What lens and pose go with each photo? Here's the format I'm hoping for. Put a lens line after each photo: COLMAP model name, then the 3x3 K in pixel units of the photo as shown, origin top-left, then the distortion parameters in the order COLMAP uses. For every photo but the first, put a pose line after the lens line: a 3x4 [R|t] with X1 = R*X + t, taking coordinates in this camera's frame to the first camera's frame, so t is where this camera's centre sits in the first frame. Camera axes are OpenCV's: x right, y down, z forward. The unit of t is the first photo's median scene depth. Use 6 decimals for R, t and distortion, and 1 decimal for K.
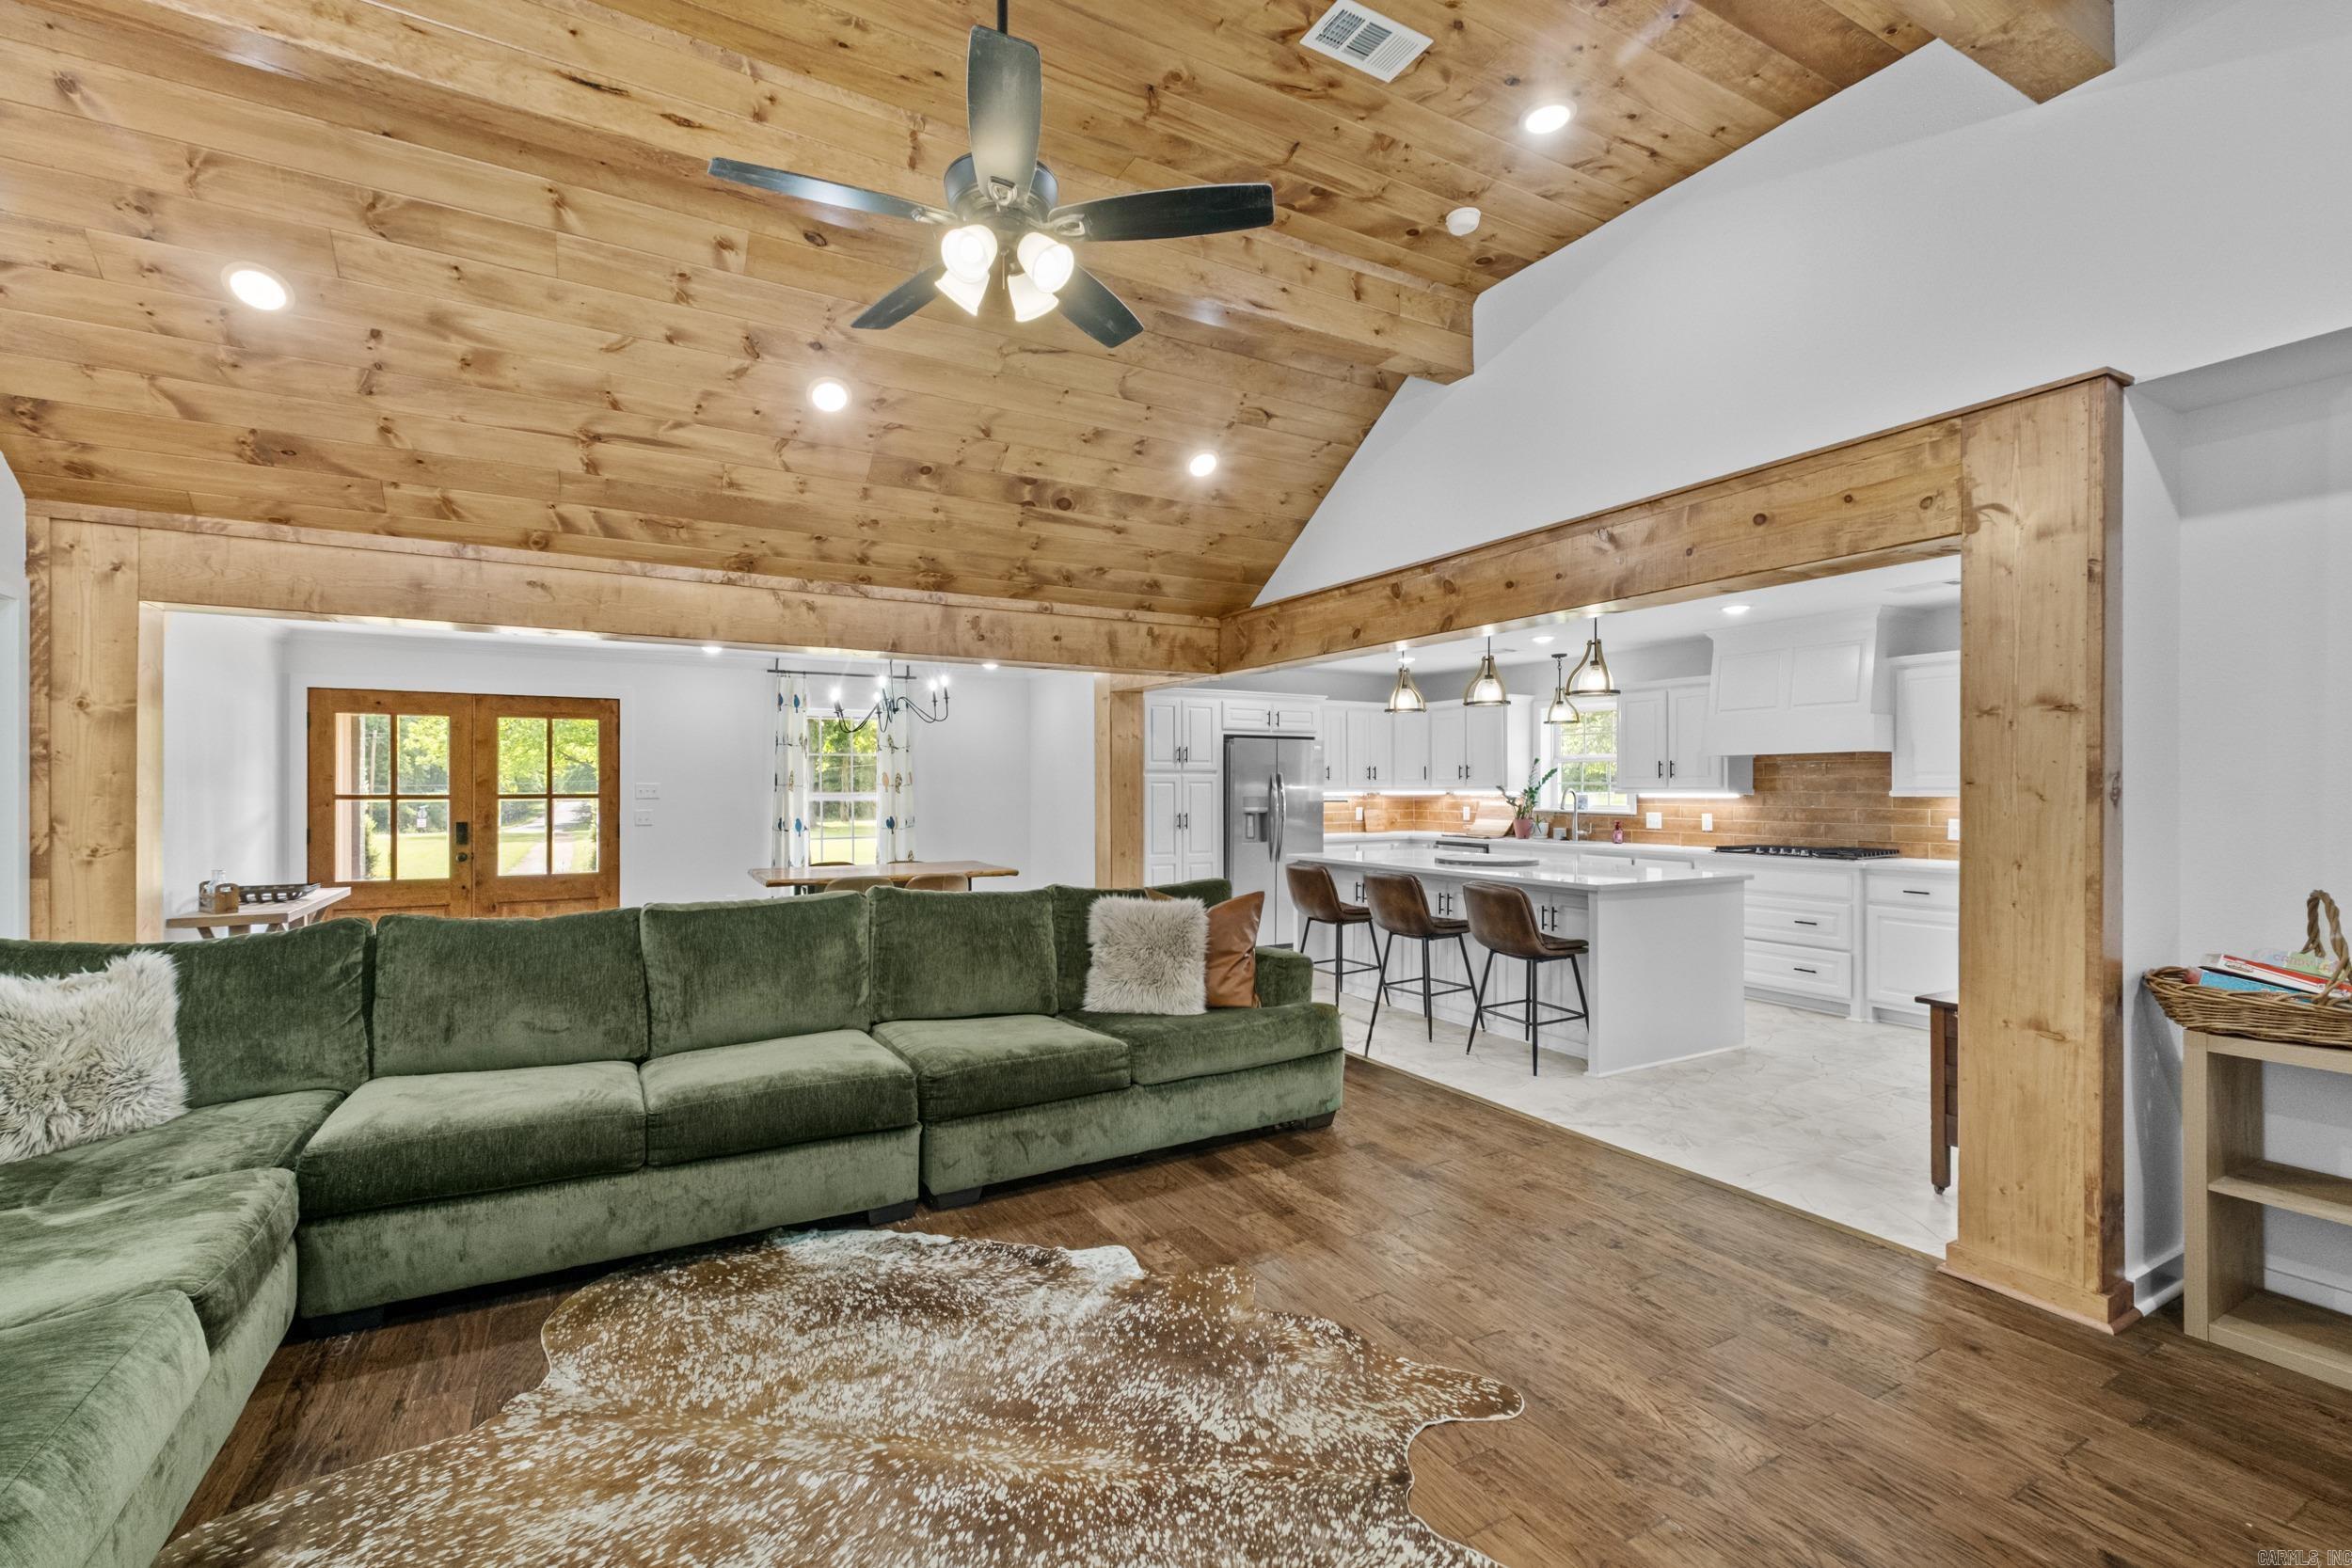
lens RADIAL K [[1014.0, 0, 1158.3], [0, 1014.0, 788.0], [0, 0, 1]] dist [0.004828, -0.000189]
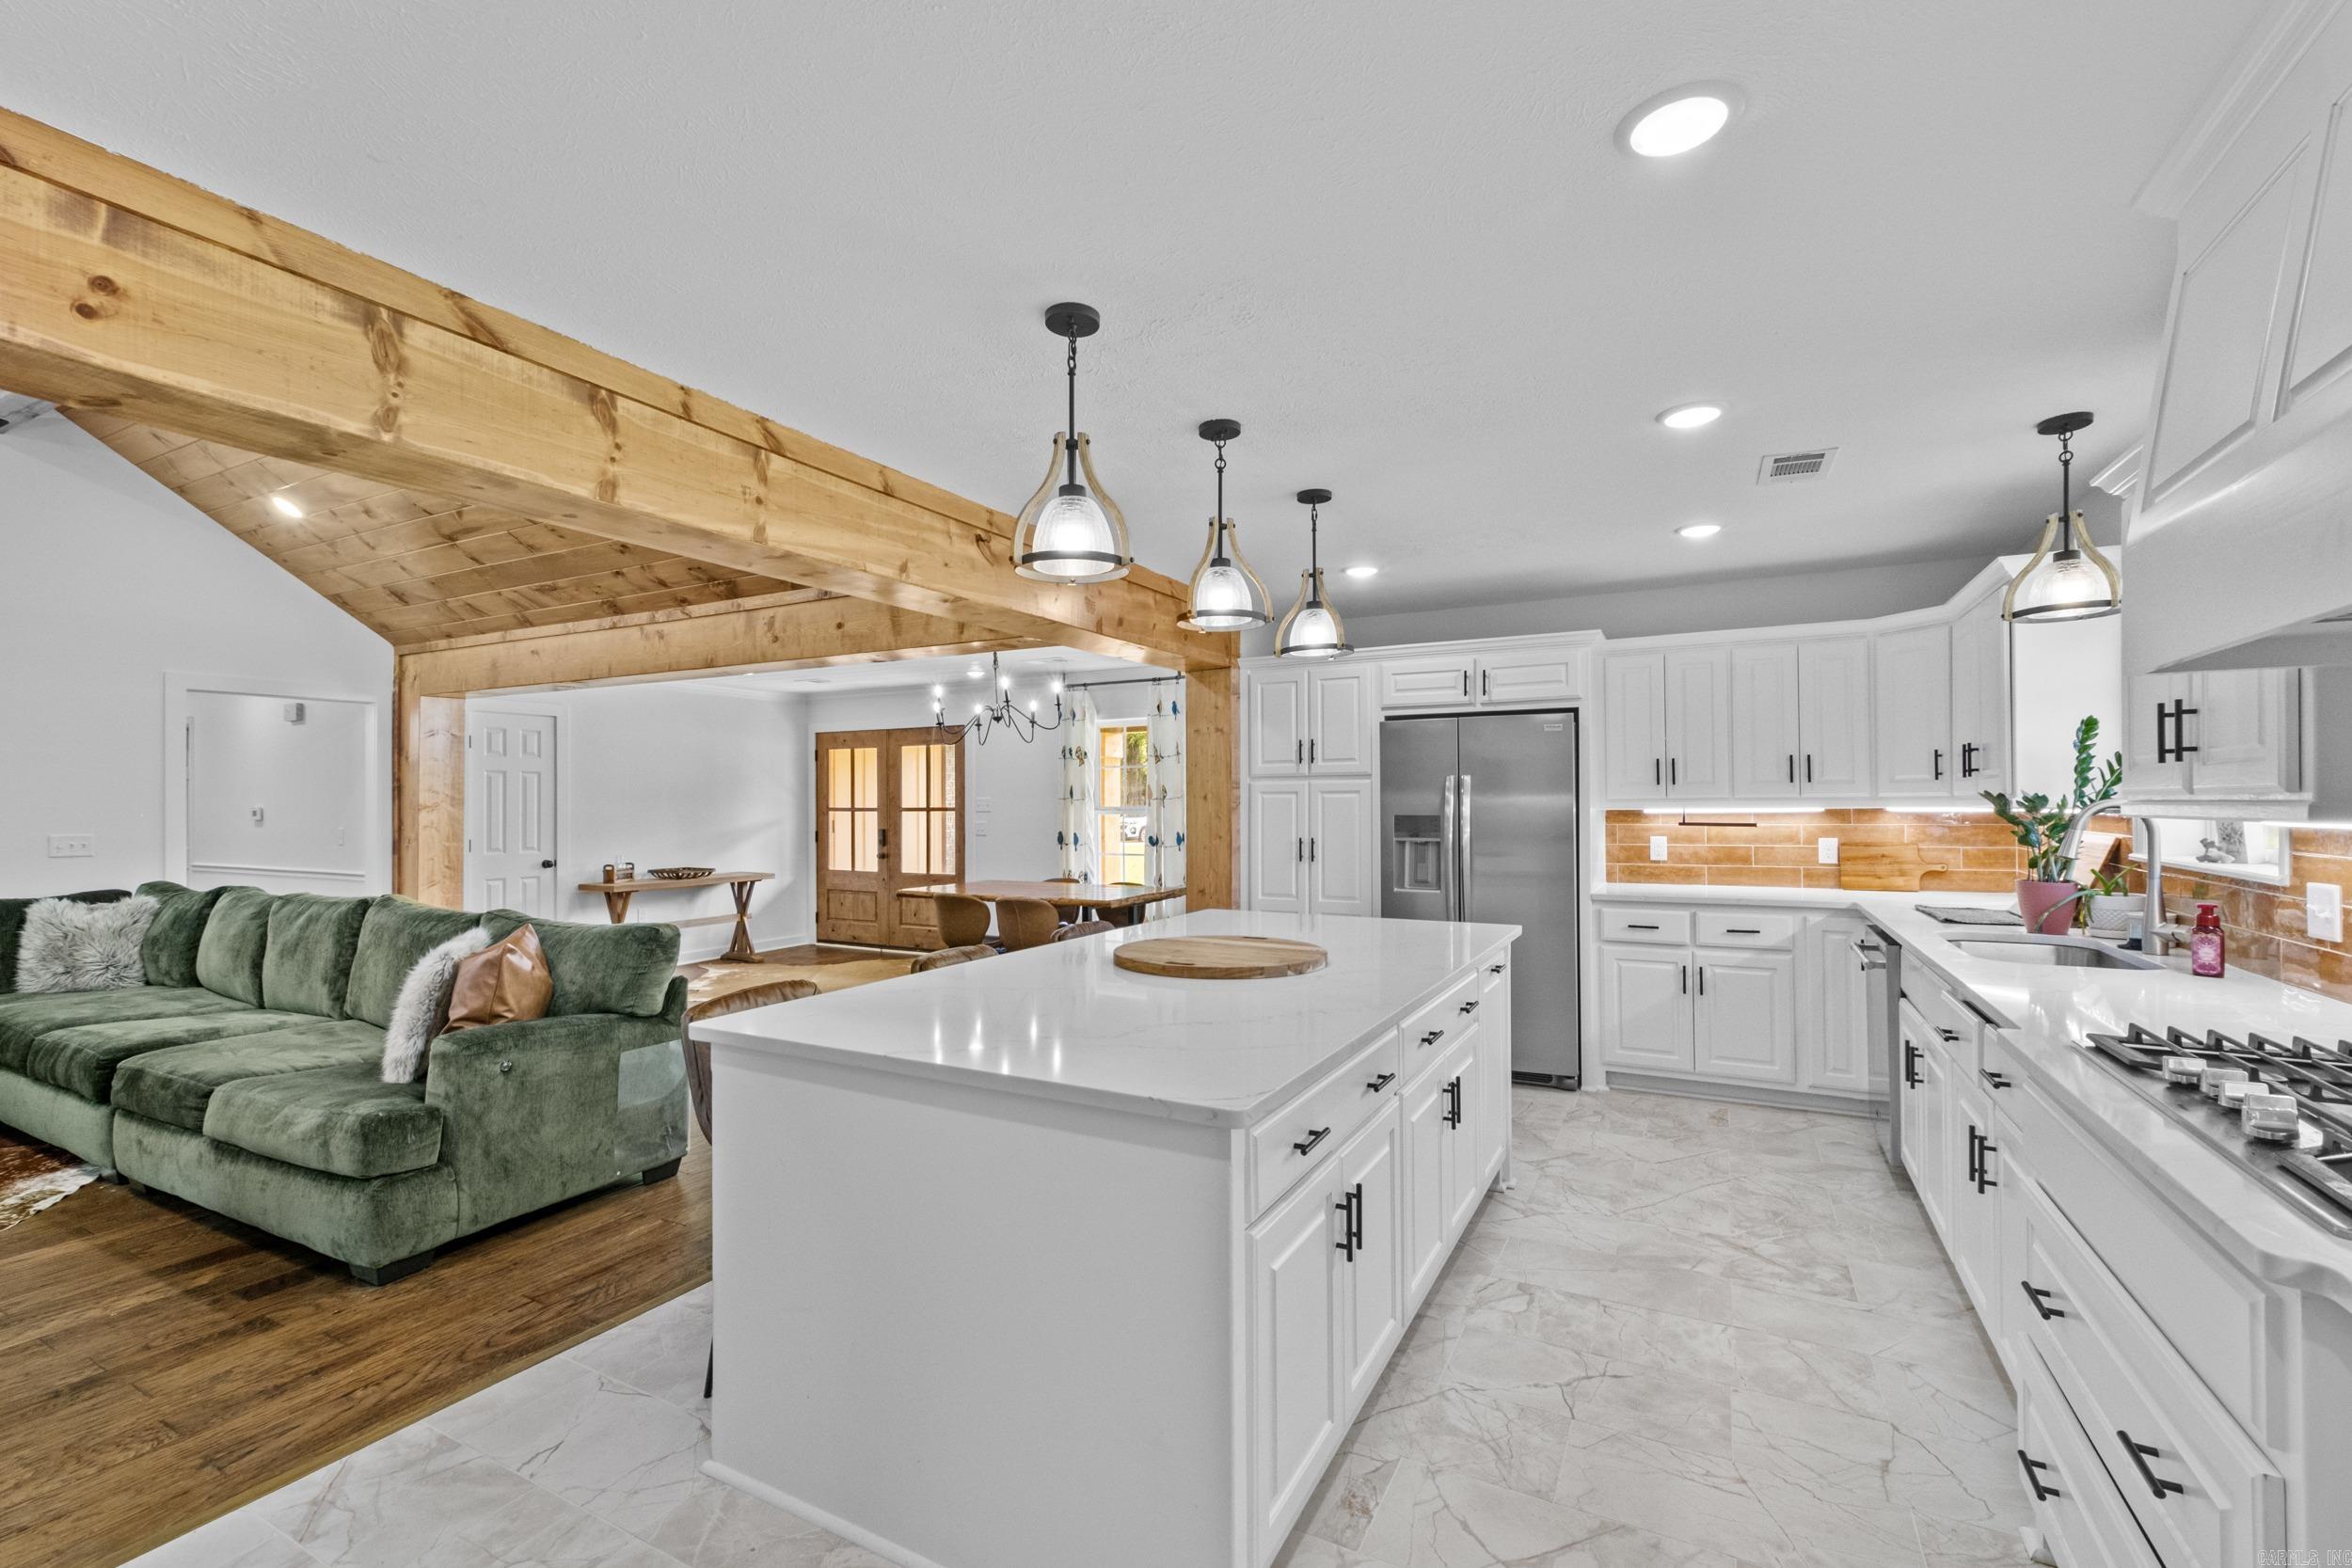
lens RADIAL K [[1014.0, 0, 1158.3], [0, 1014.0, 788.0], [0, 0, 1]] dist [0.004828, -0.000189]
pose [[0.530647, -0.013407, -0.847487, 1.048265], [0.003841, 0.999903, -0.013413, 0.000121], [0.847585, 0.003862, 0.530646, 1.077621]]
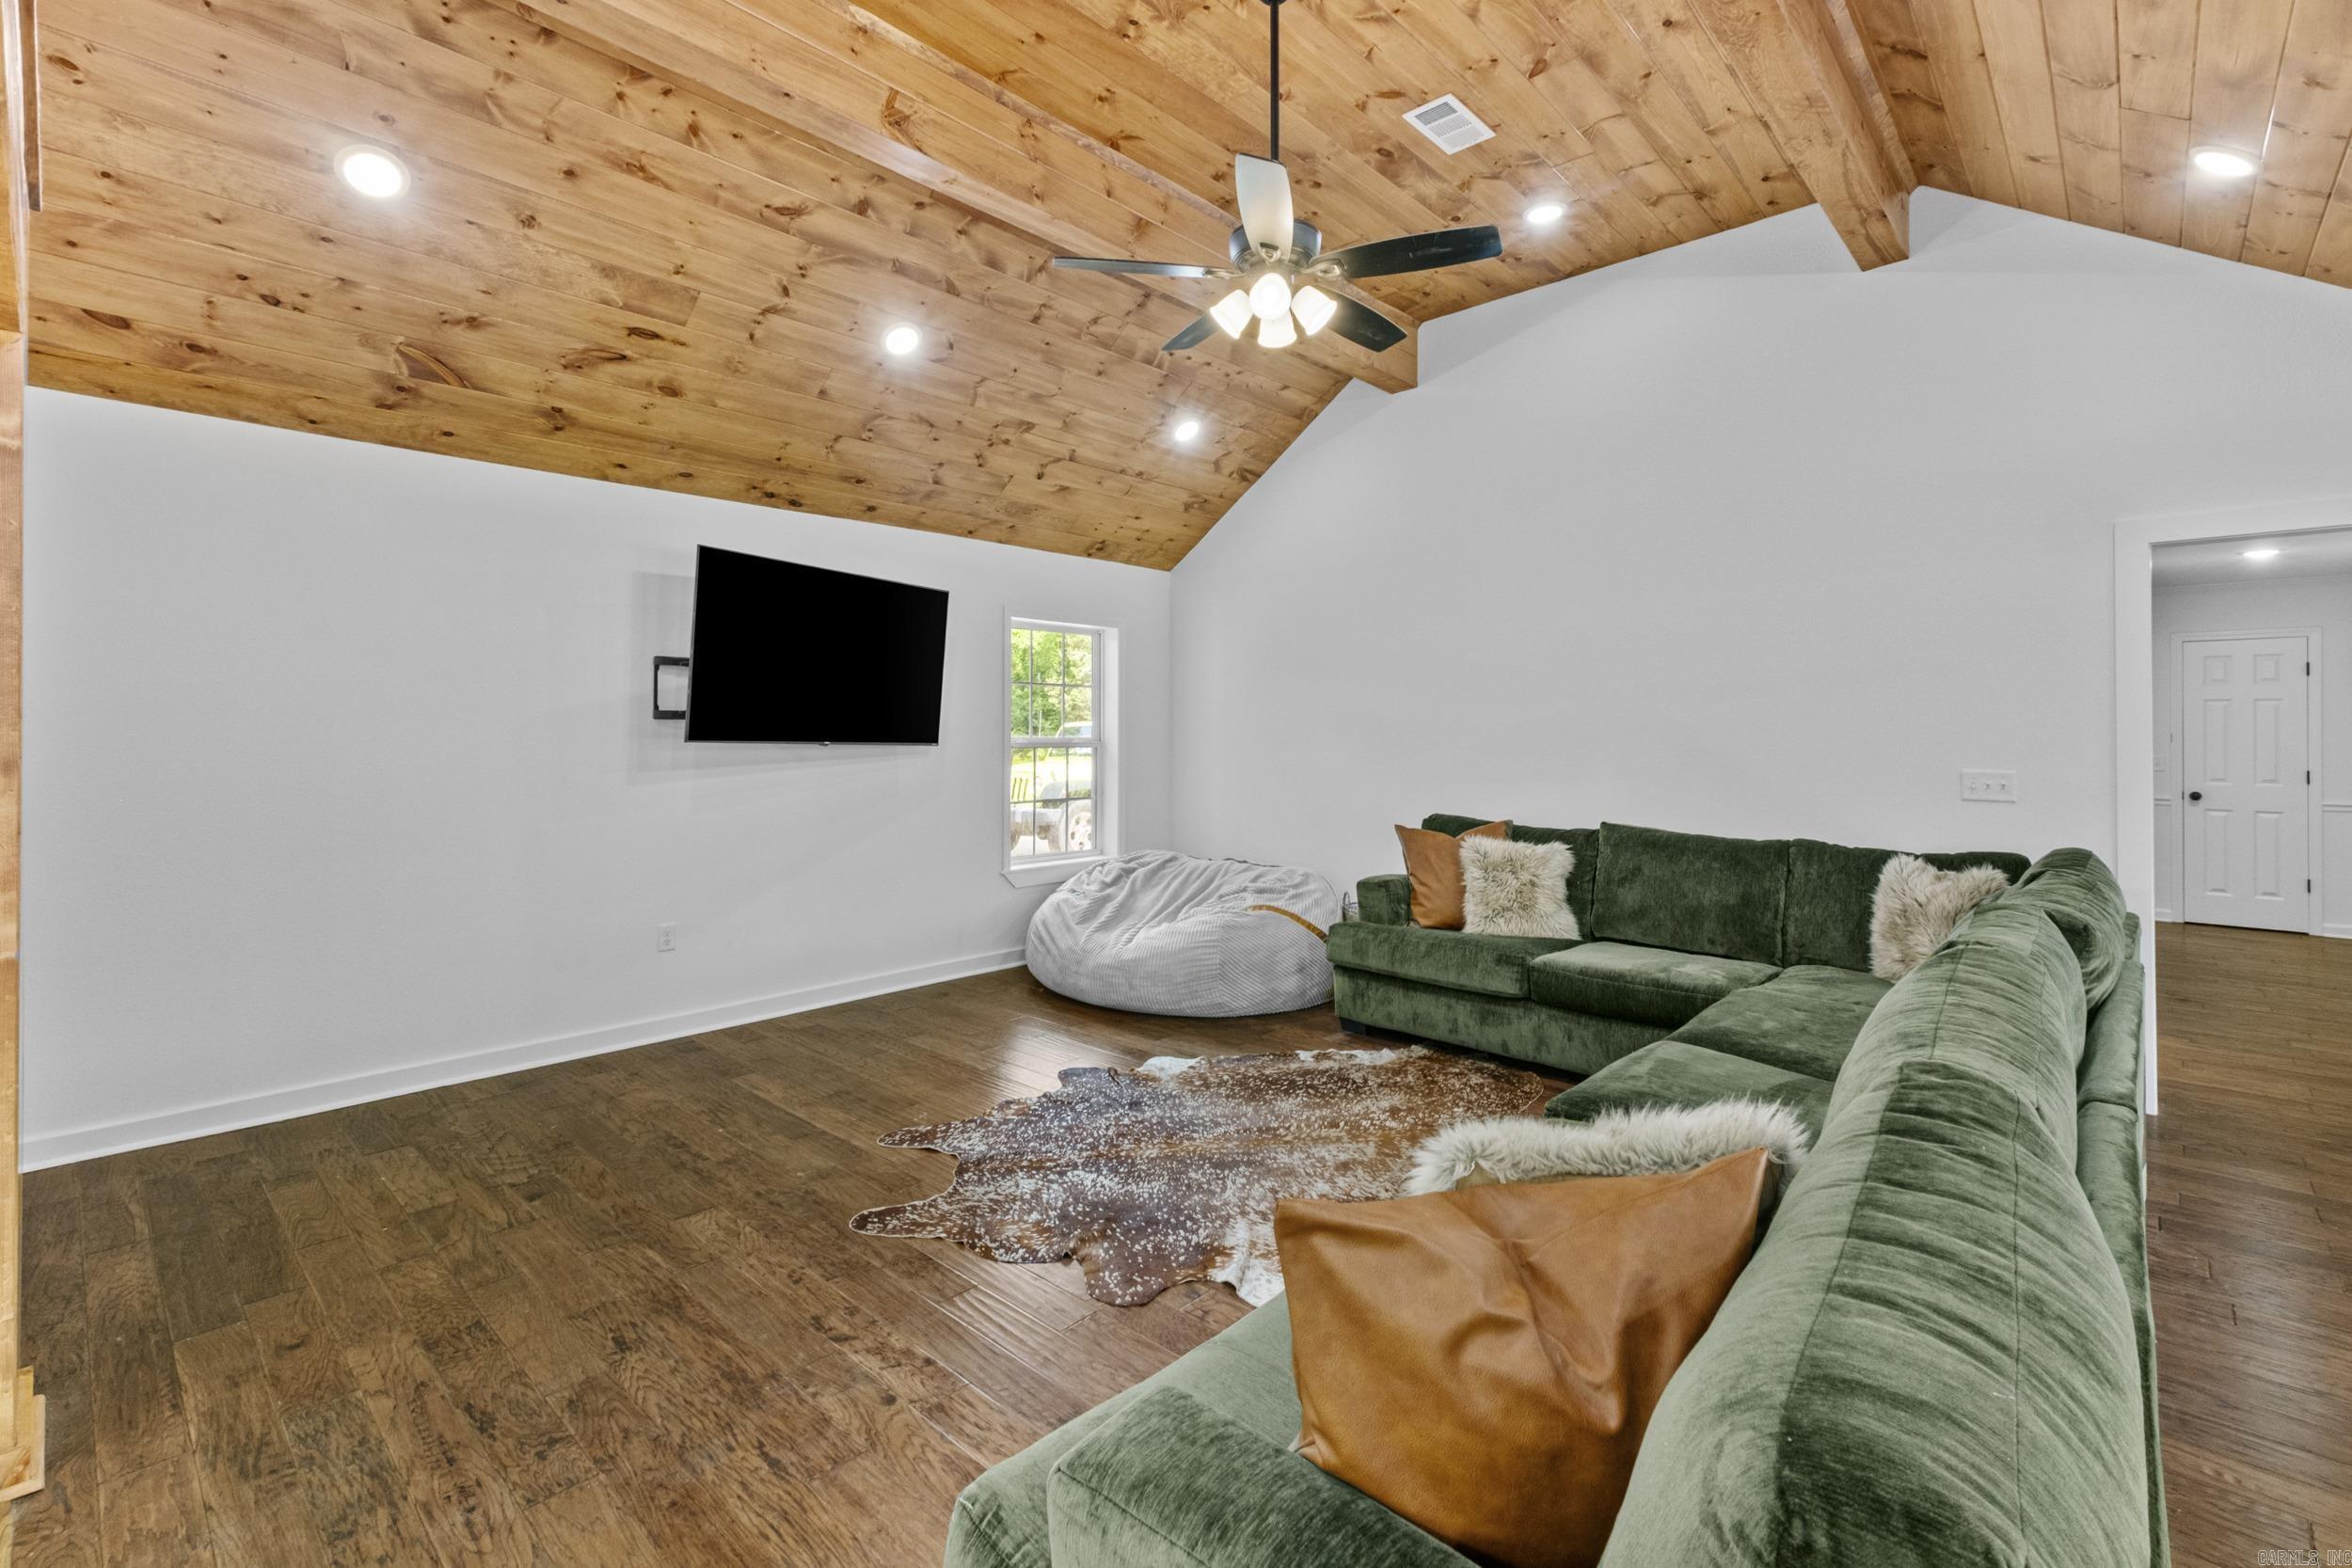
lens RADIAL K [[1040.1, 0, 1172.3], [0, 1040.1, 724.4], [0, 0, 1]] dist [0.003685, -0.000340]
pose [[-0.951242, -0.003227, -0.308430, 0.208225], [-0.000940, 0.999971, -0.007564, 0.001314], [0.308446, -0.006906, -0.951217, 1.283743]]
